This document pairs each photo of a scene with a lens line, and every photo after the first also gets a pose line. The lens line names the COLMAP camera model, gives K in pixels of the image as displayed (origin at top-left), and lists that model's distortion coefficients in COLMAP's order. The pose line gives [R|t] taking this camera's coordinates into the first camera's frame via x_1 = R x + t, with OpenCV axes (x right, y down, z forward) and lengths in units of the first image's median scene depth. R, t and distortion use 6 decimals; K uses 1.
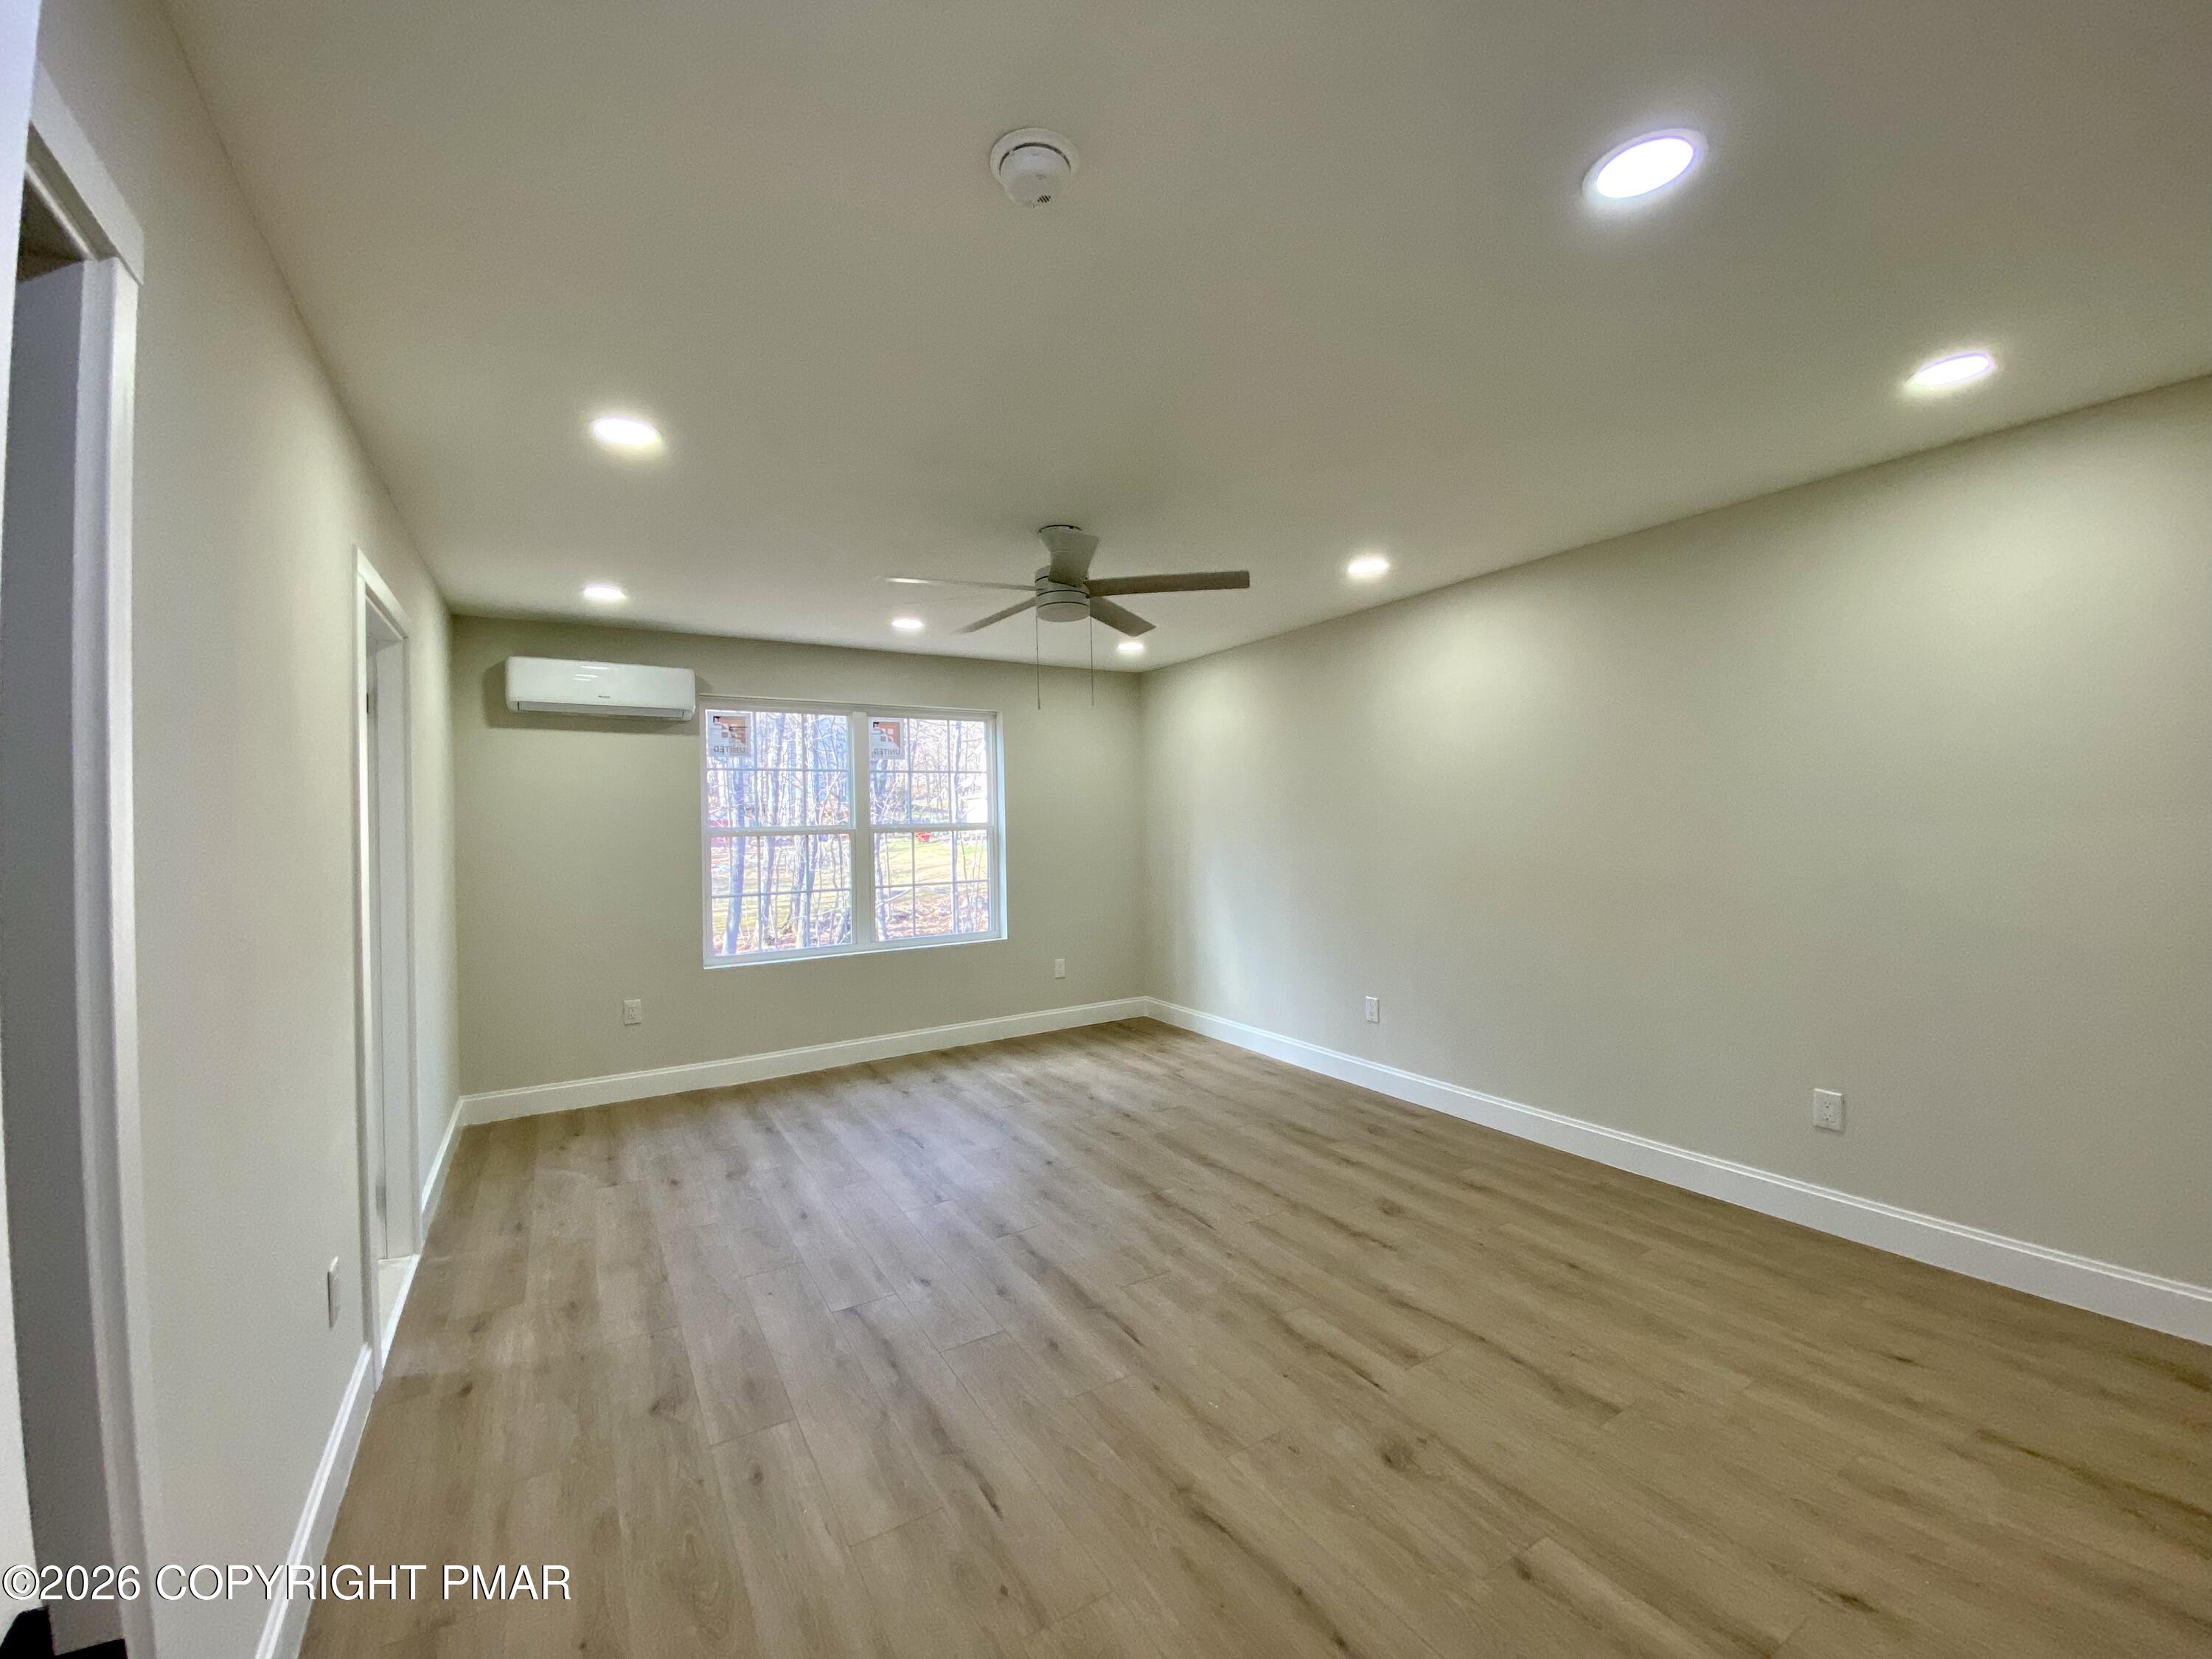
lens RADIAL K [[890.0, 0, 1099.5], [0, 890.0, 822.7], [0, 0, 1]] dist [0.021960, -0.021736]
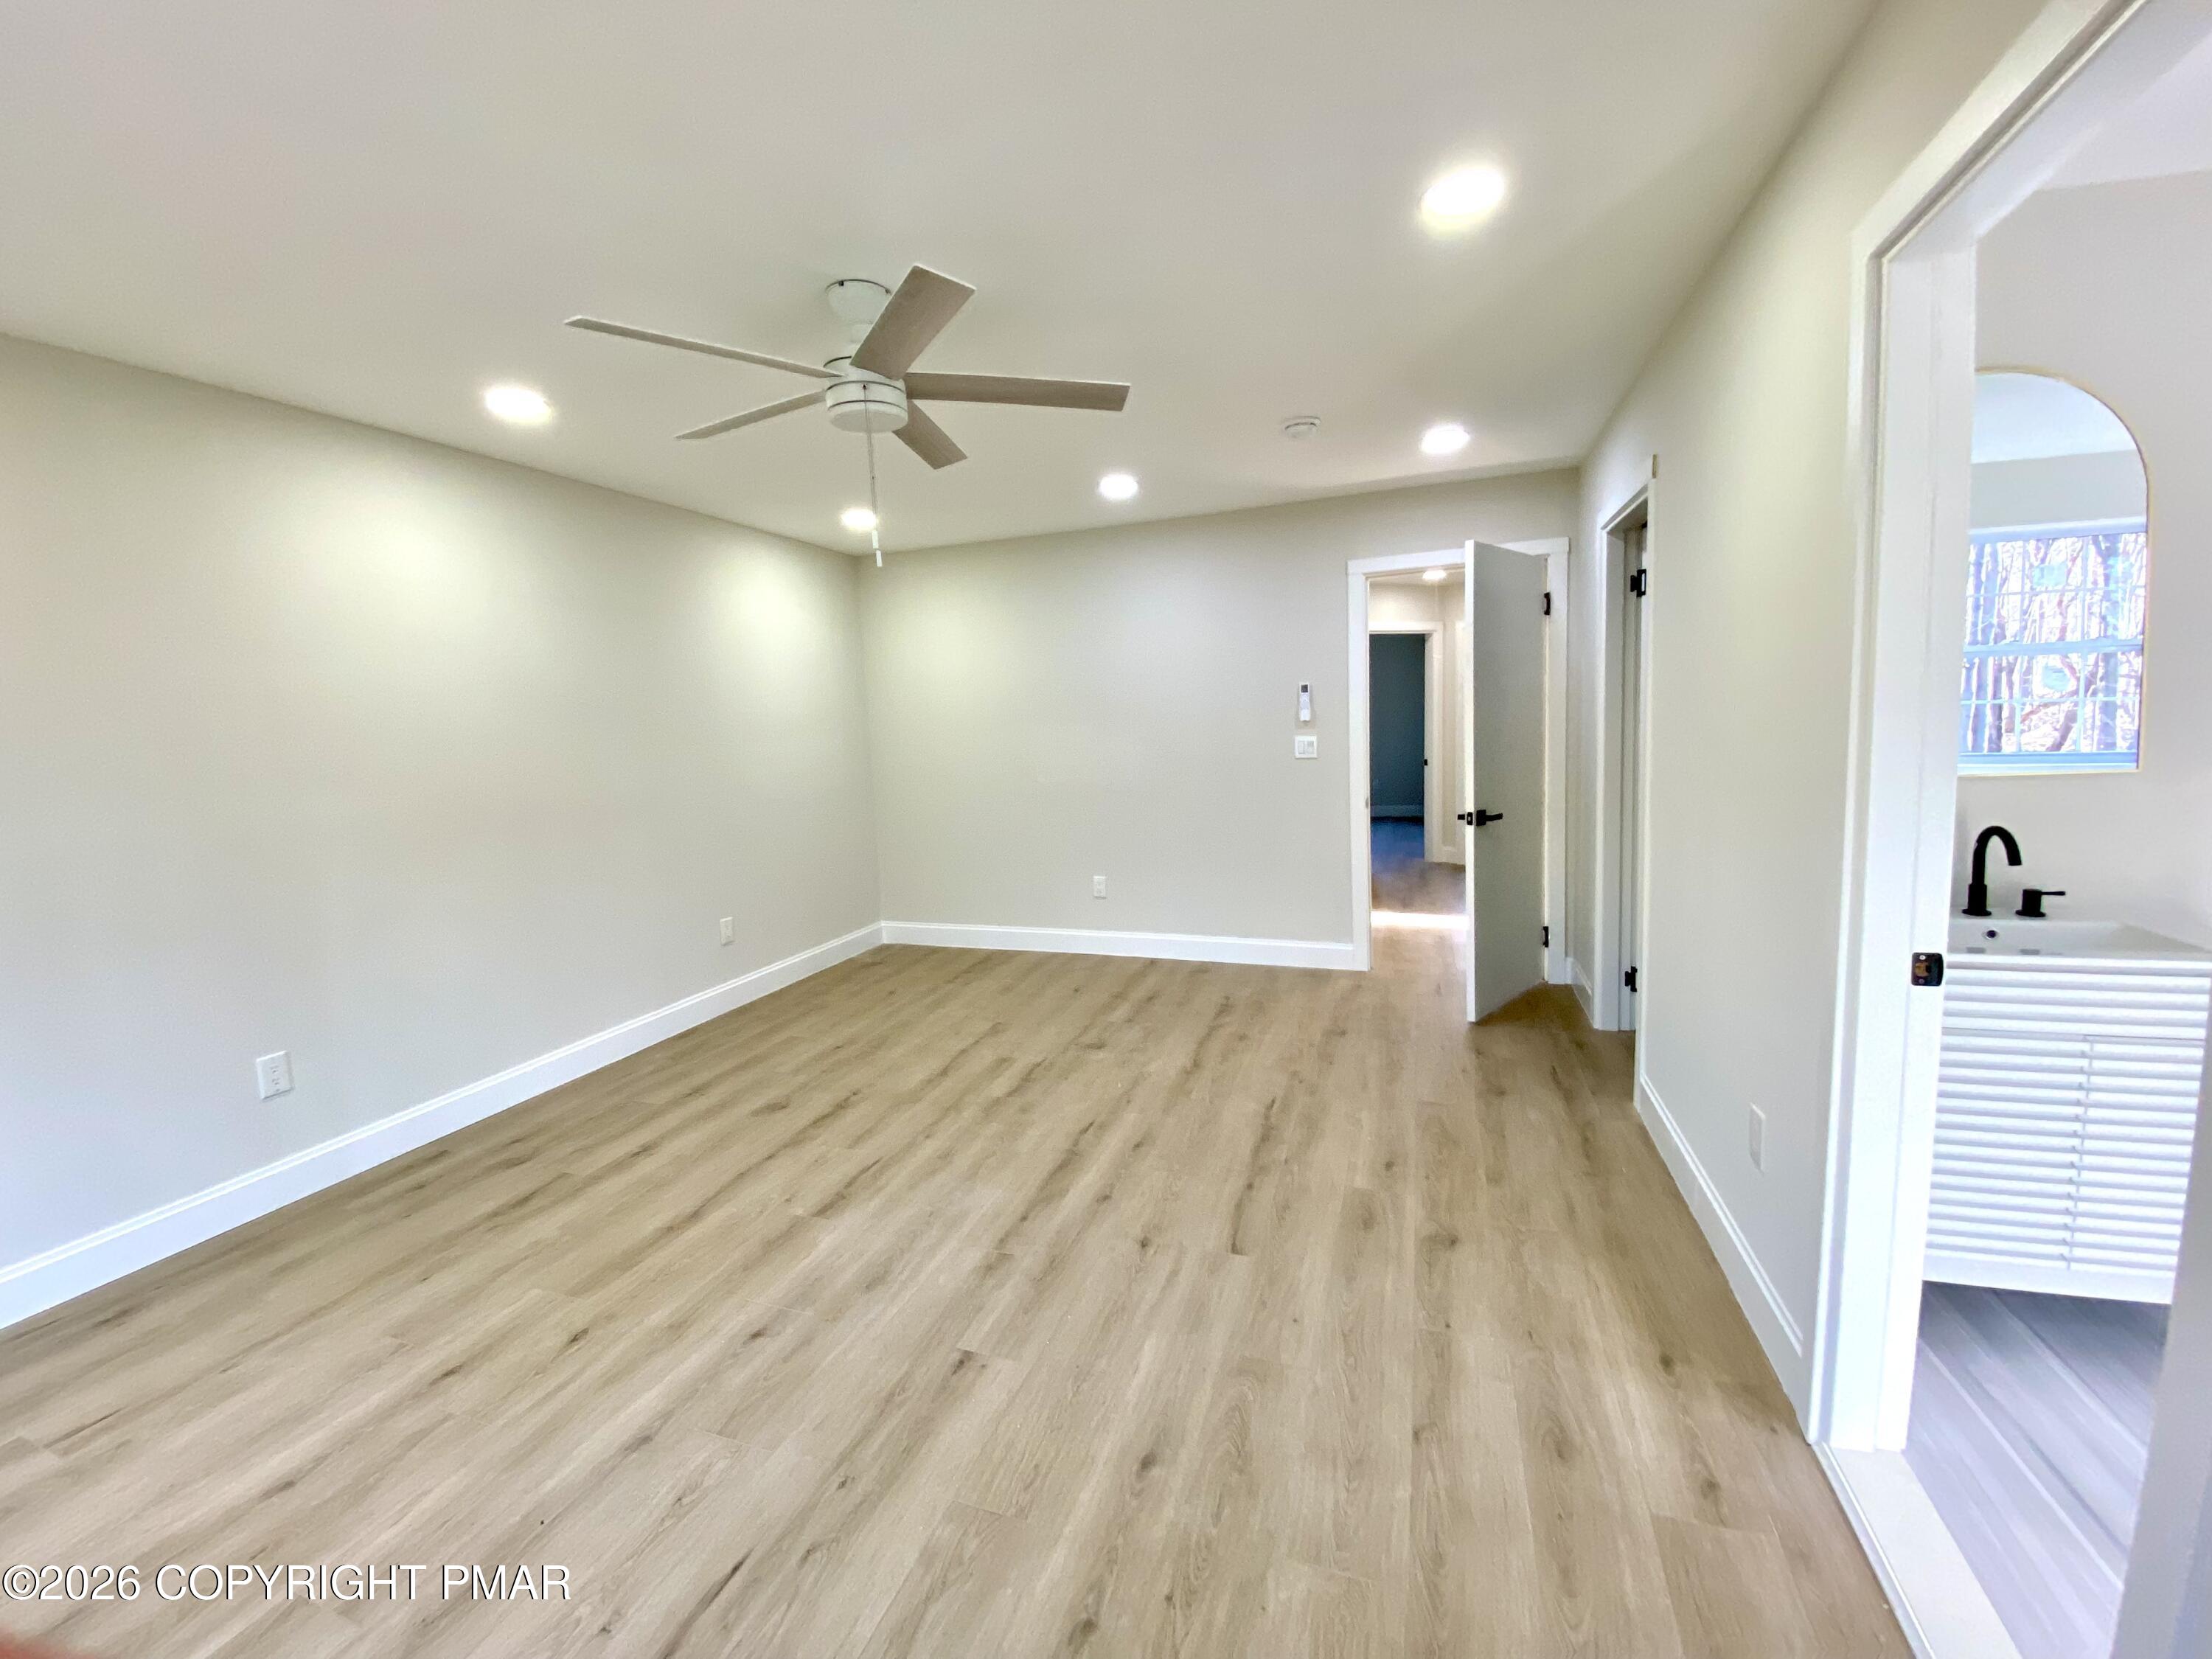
lens RADIAL K [[890.0, 0, 1099.5], [0, 890.0, 822.7], [0, 0, 1]] dist [0.021960, -0.021736]
pose [[-0.632841, -0.038334, 0.773332, -0.804913], [0.058799, 0.993510, 0.097365, 0.027189], [-0.772046, 0.107088, -0.626480, 1.509086]]
